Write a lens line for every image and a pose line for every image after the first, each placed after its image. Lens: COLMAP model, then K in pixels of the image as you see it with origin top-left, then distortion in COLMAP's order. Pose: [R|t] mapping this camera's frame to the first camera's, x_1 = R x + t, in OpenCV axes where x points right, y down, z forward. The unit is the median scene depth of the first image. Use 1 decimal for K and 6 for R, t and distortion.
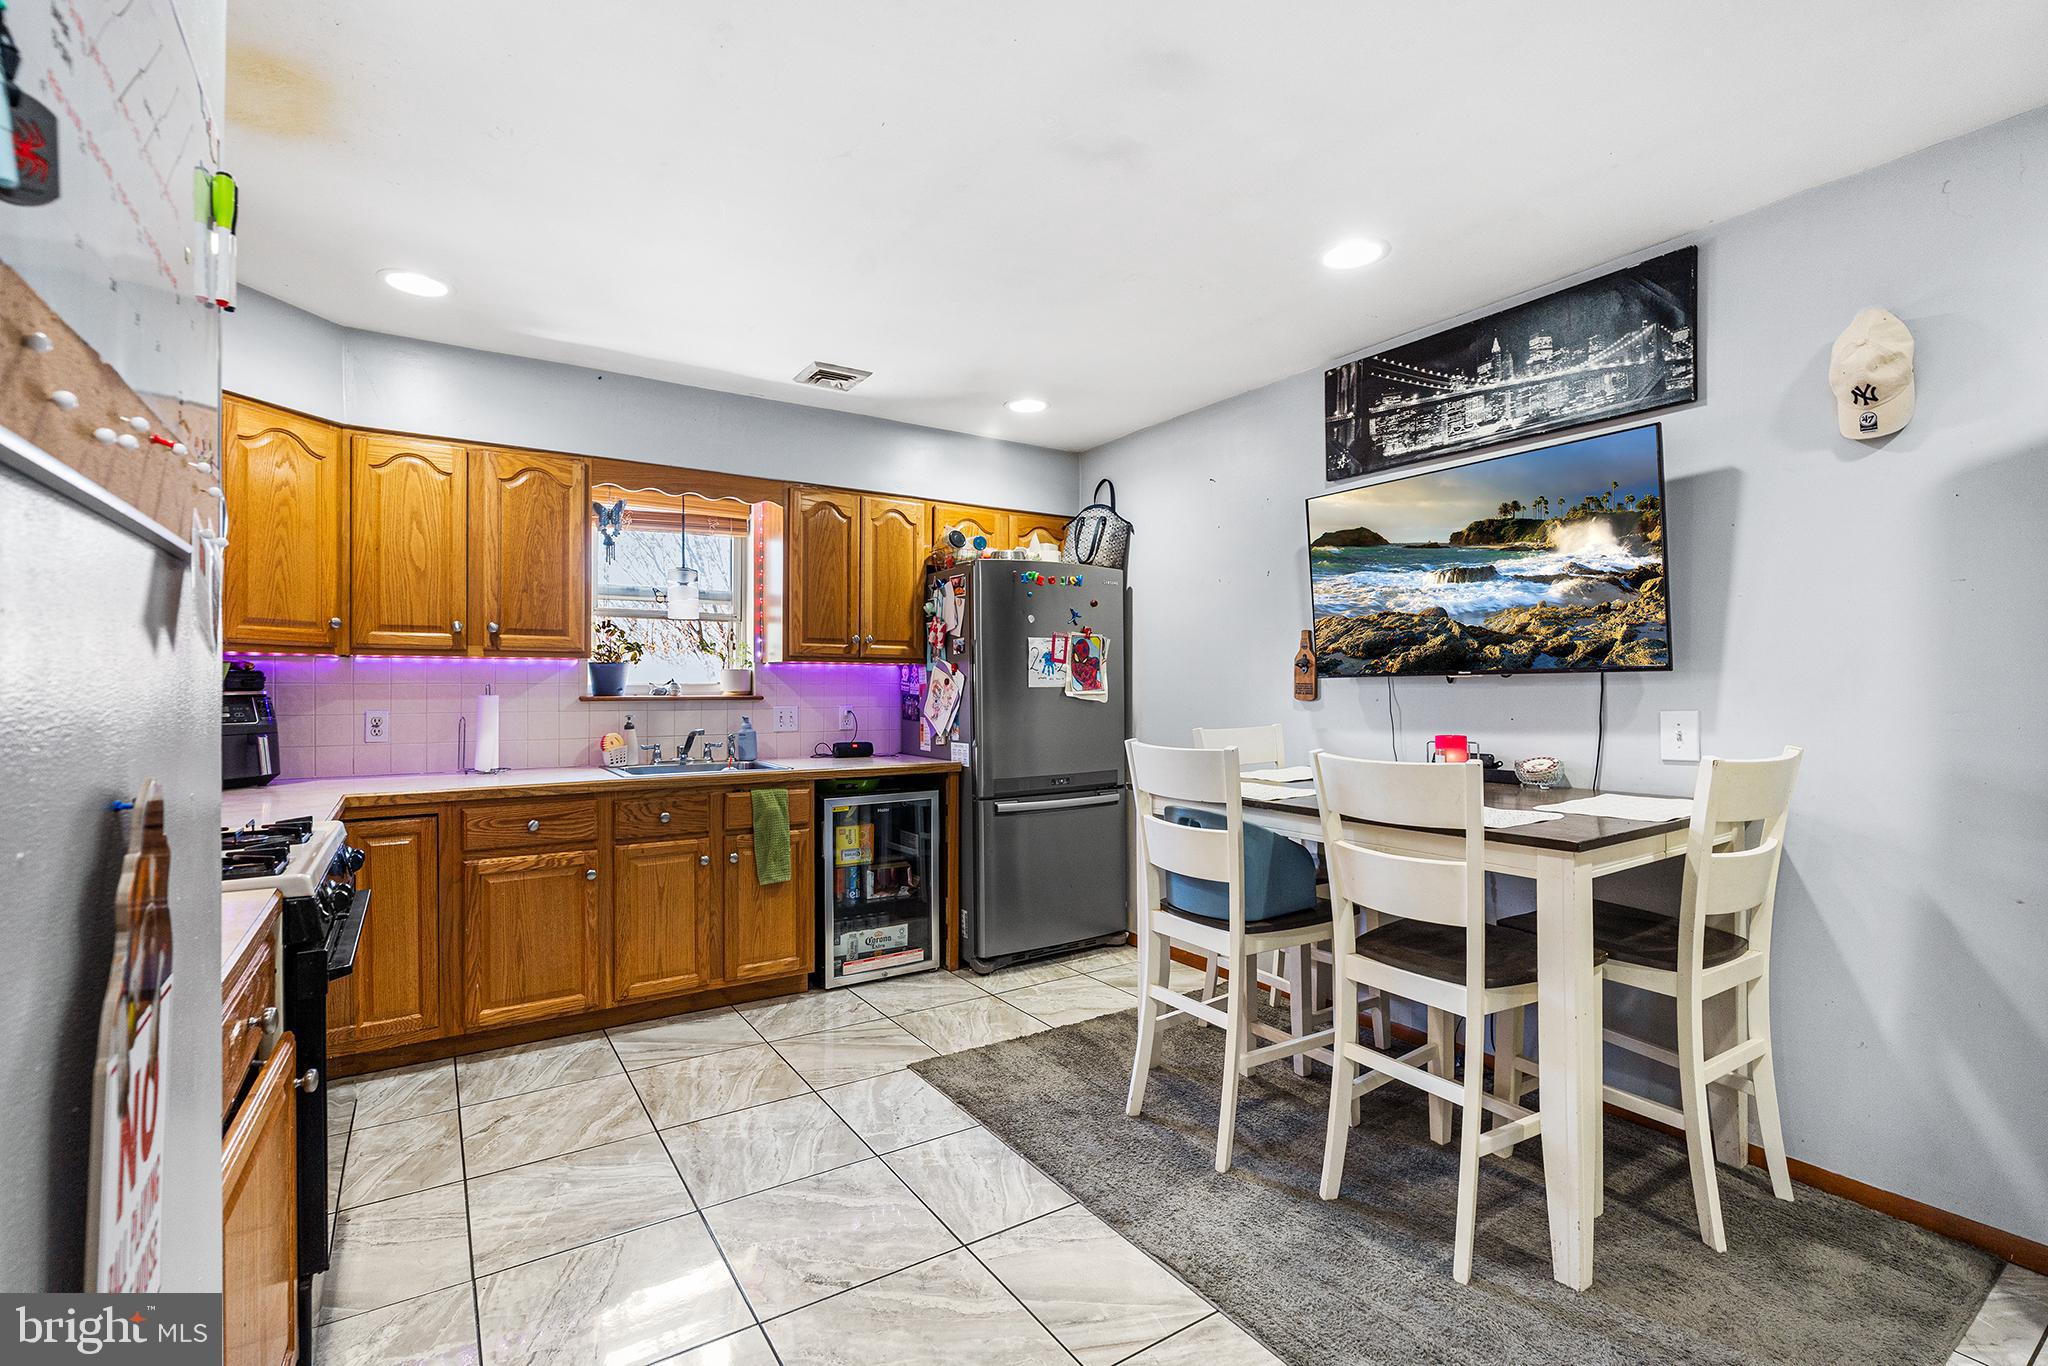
lens RADIAL K [[941.7, 0, 1020.6], [0, 941.7, 677.9], [0, 0, 1]] dist [-0.005257, 0.000714]
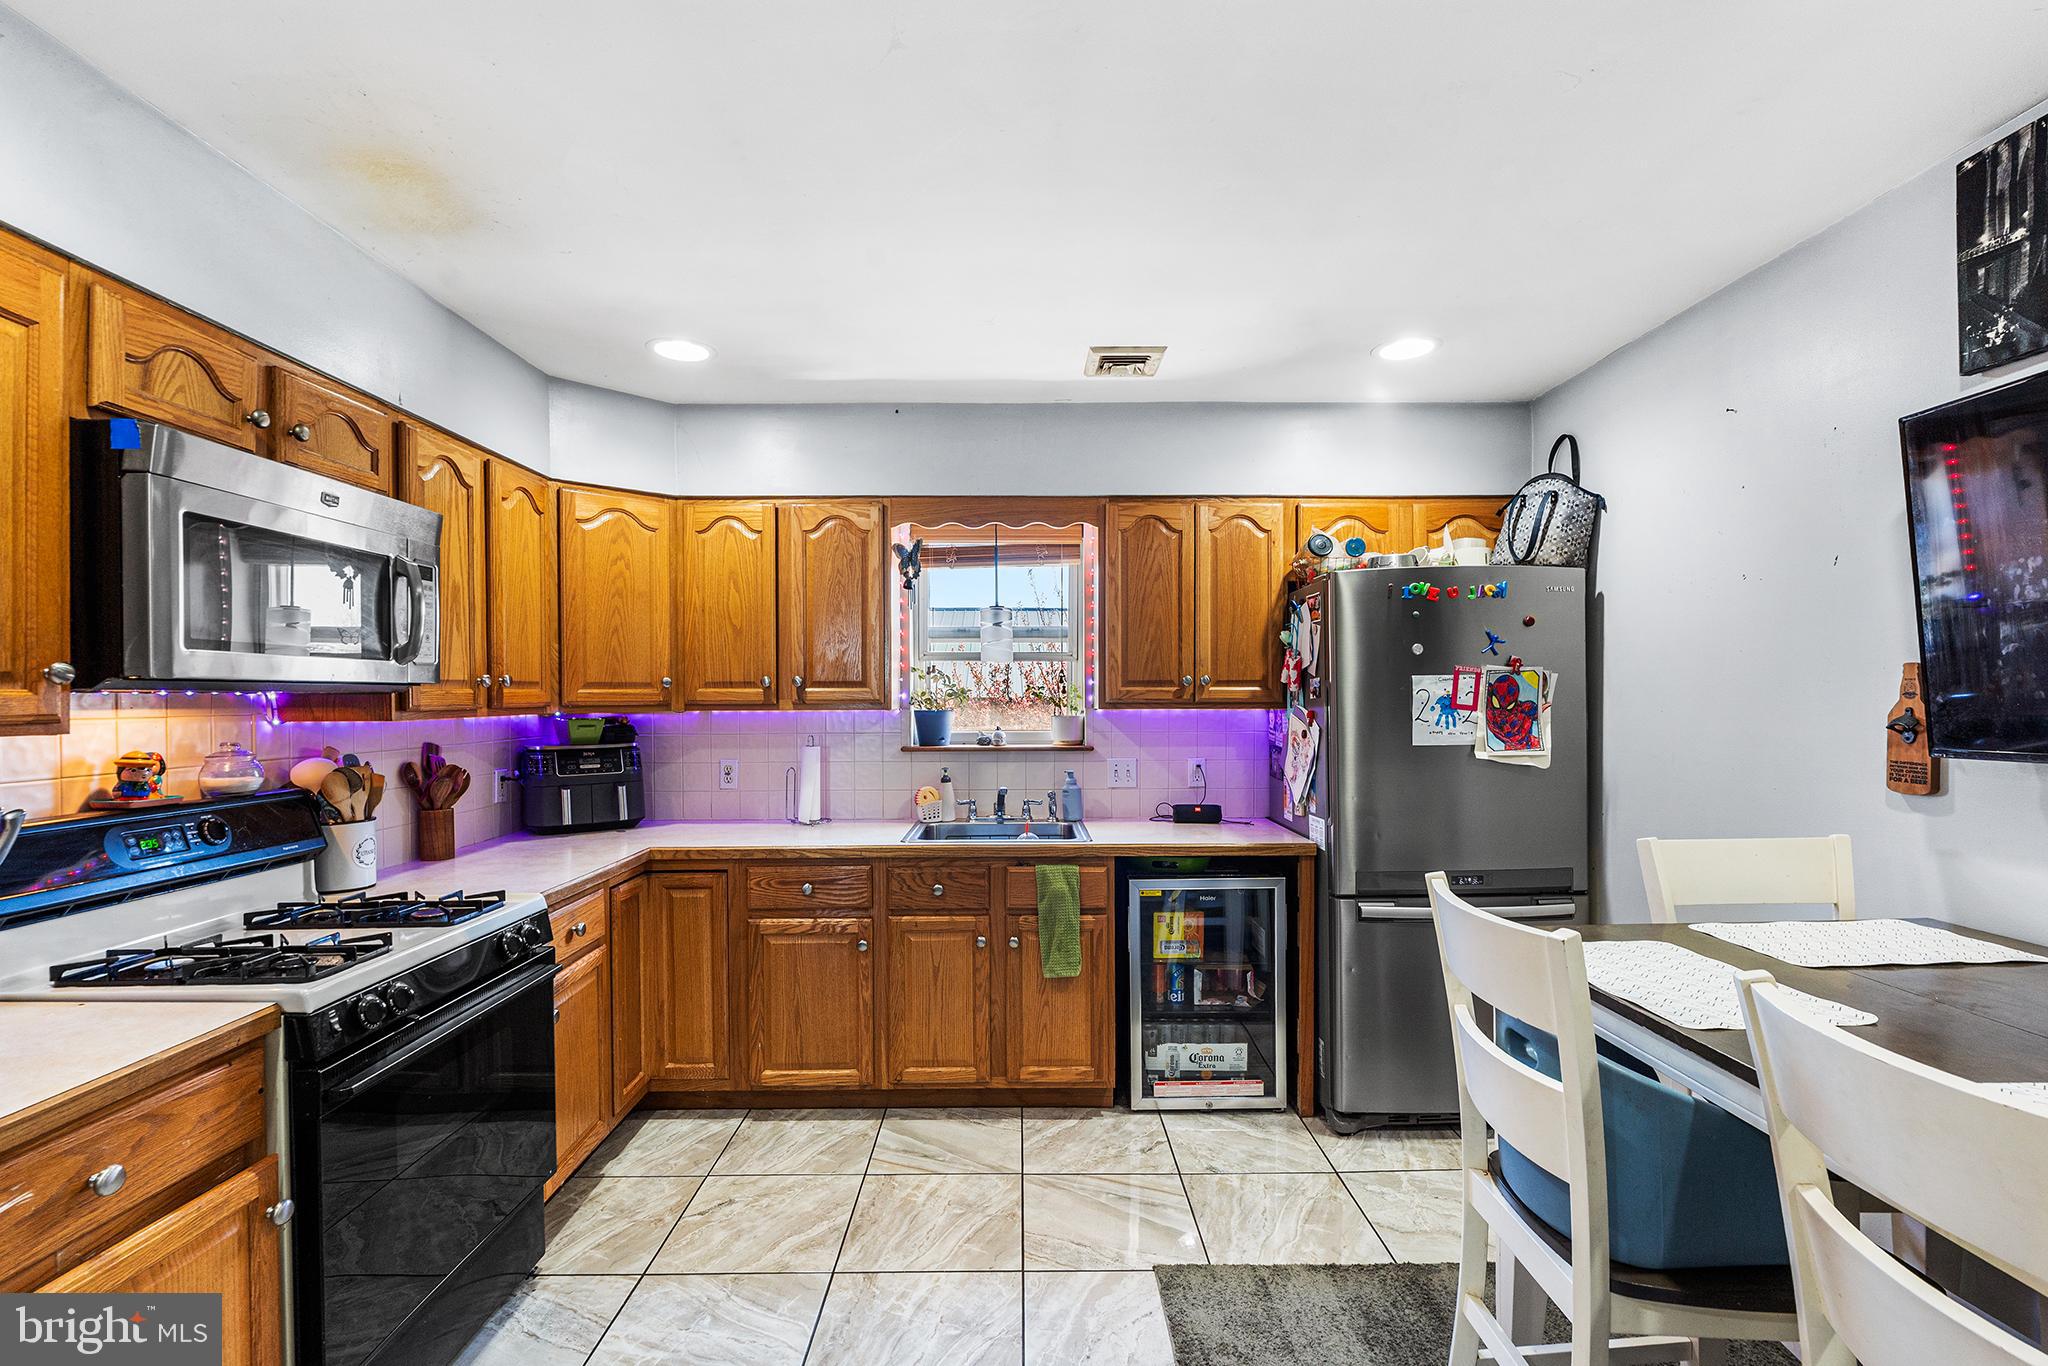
lens RADIAL K [[941.7, 0, 1024.9], [0, 941.7, 699.5], [0, 0, 1]] dist [-0.005257, 0.000714]
pose [[0.835723, -0.000883, -0.549150, 0.174732], [0.009521, 0.999872, 0.012883, -0.041855], [0.549068, -0.015995, 0.835624, 0.277956]]
